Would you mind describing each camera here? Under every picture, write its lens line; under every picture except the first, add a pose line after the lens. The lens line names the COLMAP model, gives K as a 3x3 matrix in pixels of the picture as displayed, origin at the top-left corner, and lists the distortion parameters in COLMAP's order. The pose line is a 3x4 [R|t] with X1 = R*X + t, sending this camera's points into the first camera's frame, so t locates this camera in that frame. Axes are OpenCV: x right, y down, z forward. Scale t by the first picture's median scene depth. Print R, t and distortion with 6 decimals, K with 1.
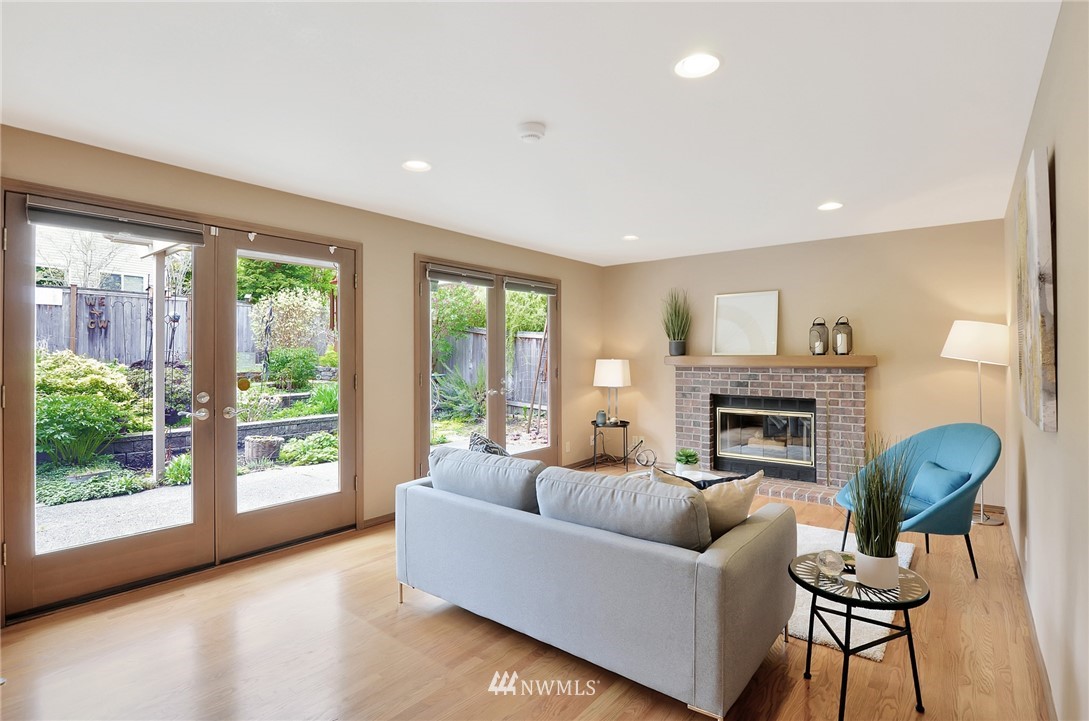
lens RADIAL K [[534.7, 0, 537.8], [0, 534.7, 356.4], [0, 0, 1]] dist [-0.001239, -0.000281]
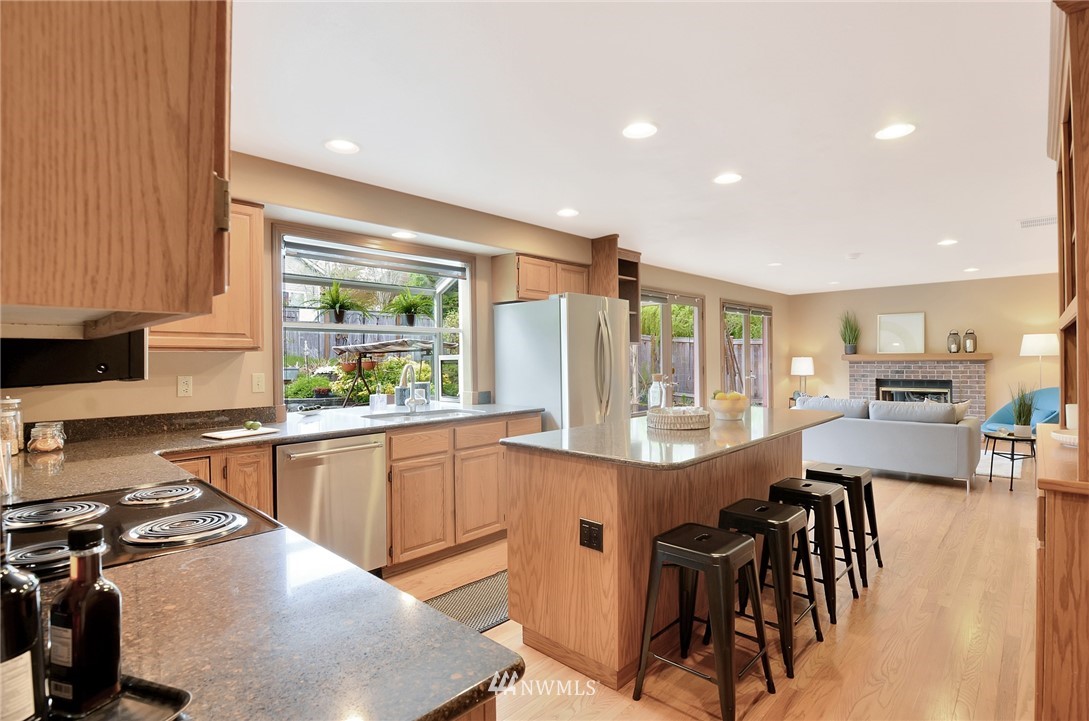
lens RADIAL K [[534.7, 0, 551.5], [0, 534.7, 359.8], [0, 0, 1]] dist [-0.001239, -0.000281]
pose [[0.995486, -0.006208, -0.094707, -0.496209], [0.006310, 0.999980, 0.000786, 0.008726], [0.094700, -0.001380, 0.995505, -0.675519]]
